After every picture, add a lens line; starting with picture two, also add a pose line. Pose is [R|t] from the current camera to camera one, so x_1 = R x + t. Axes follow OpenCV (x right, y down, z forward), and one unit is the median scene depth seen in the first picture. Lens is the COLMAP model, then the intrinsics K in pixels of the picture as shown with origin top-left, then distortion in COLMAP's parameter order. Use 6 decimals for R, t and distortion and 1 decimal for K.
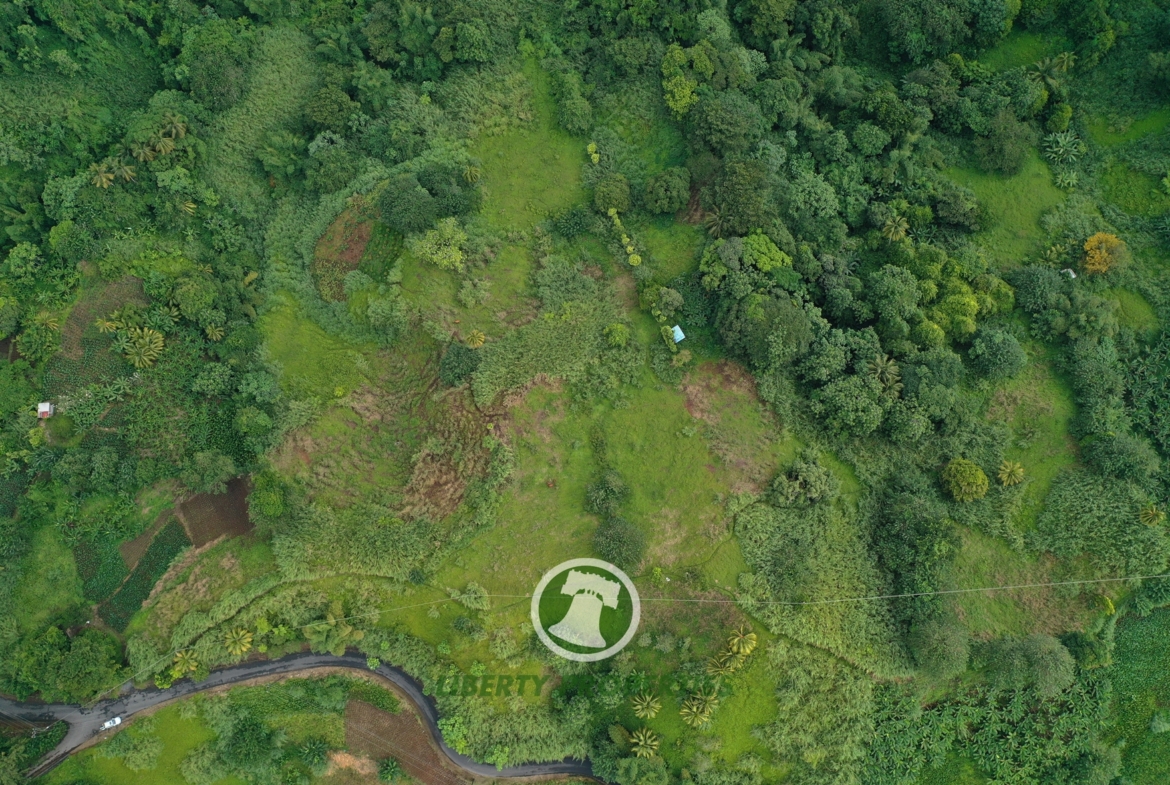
lens RADIAL K [[936.5, 0, 585.0], [0, 936.5, 392.5], [0, 0, 1]] dist [0.010664, -0.000781]
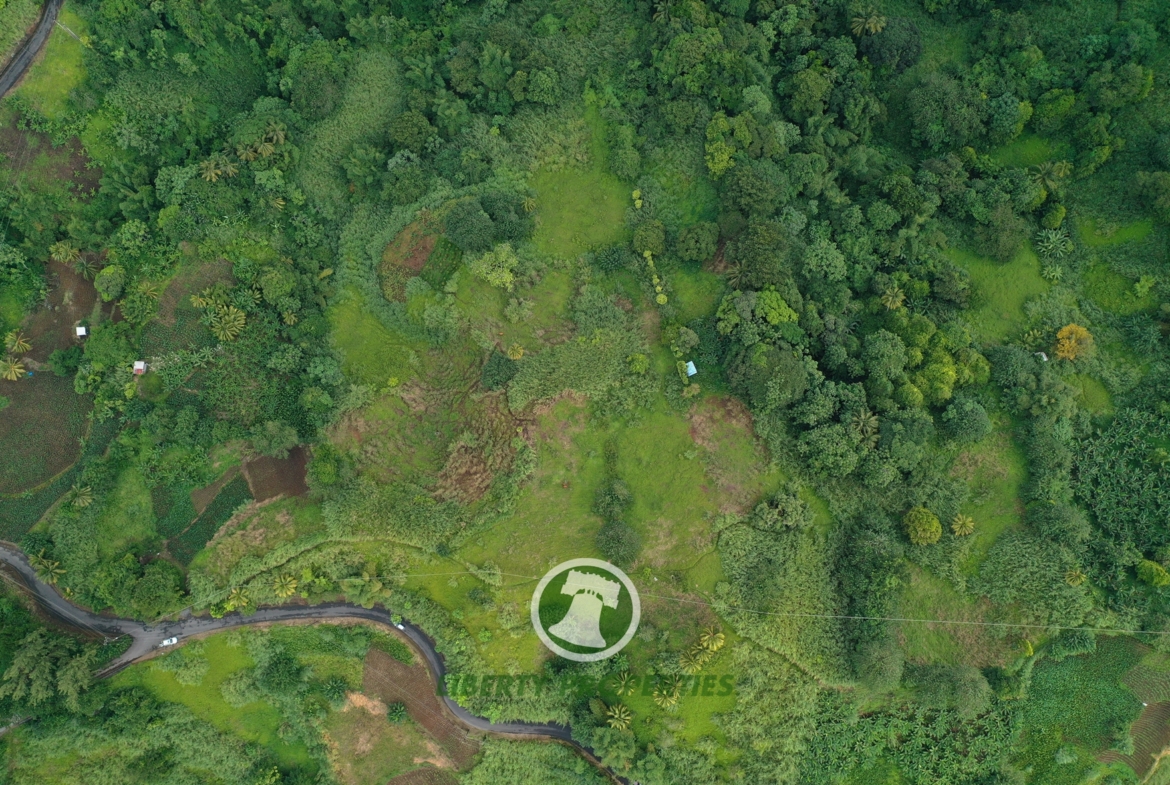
lens RADIAL K [[936.5, 0, 585.0], [0, 936.5, 392.5], [0, 0, 1]] dist [0.010664, -0.000781]
pose [[0.992455, 0.121047, -0.019504, -0.003816], [-0.121020, 0.992647, 0.002586, -0.021316], [0.019673, -0.000206, 0.999806, -0.151857]]
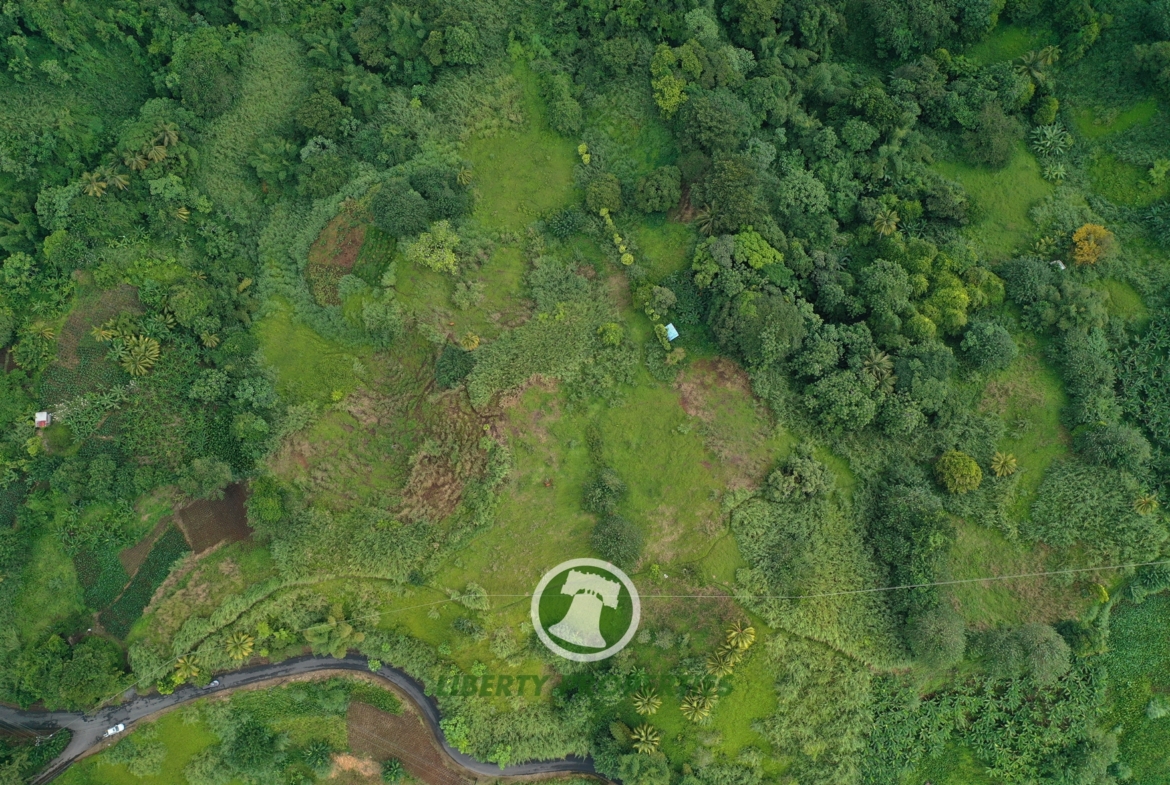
lens RADIAL K [[936.5, 0, 585.0], [0, 936.5, 392.5], [0, 0, 1]] dist [0.010664, -0.000781]
pose [[0.999820, -0.018497, 0.004230, 0.000897], [0.018496, 0.999829, 0.000402, 0.000220], [-0.004237, -0.000324, 0.999991, -0.005777]]
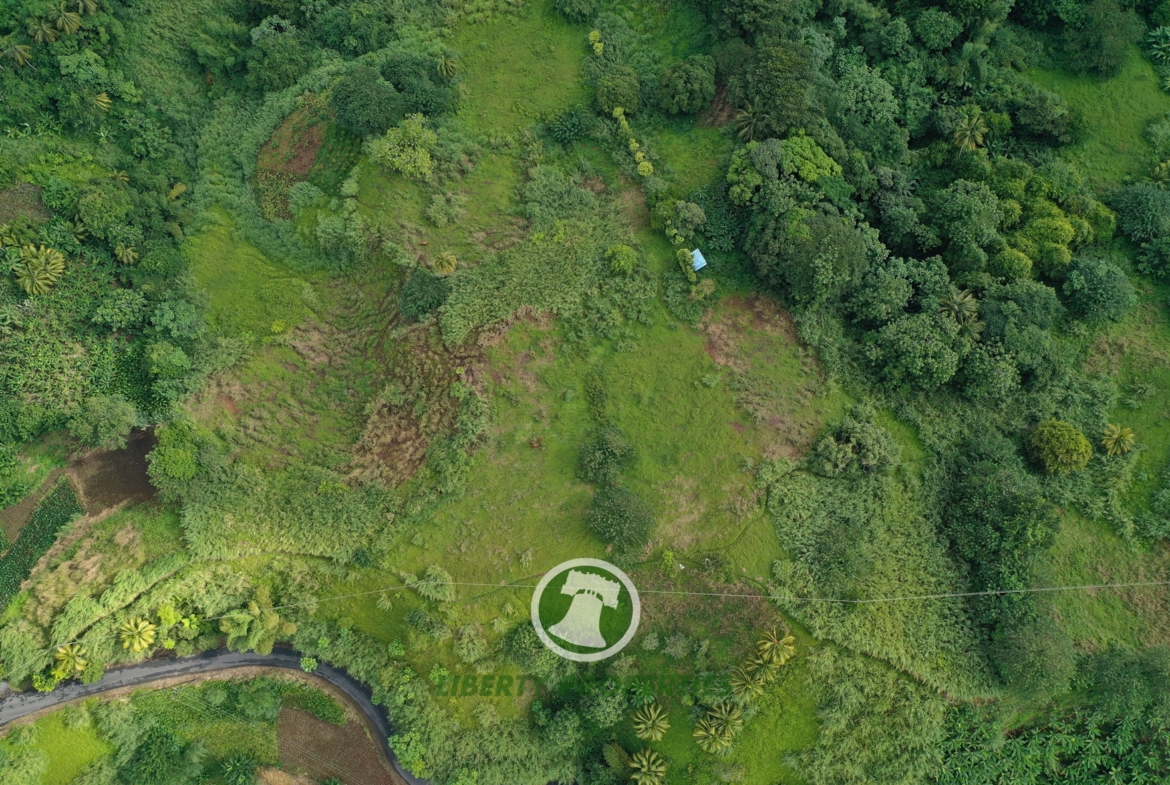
lens RADIAL K [[936.5, 0, 585.0], [0, 936.5, 392.5], [0, 0, 1]] dist [0.010664, -0.000781]
pose [[0.999868, 0.016265, -0.000154, 0.004818], [-0.016254, 0.999444, 0.029104, 0.029351], [0.000627, -0.029097, 0.999576, 0.199207]]
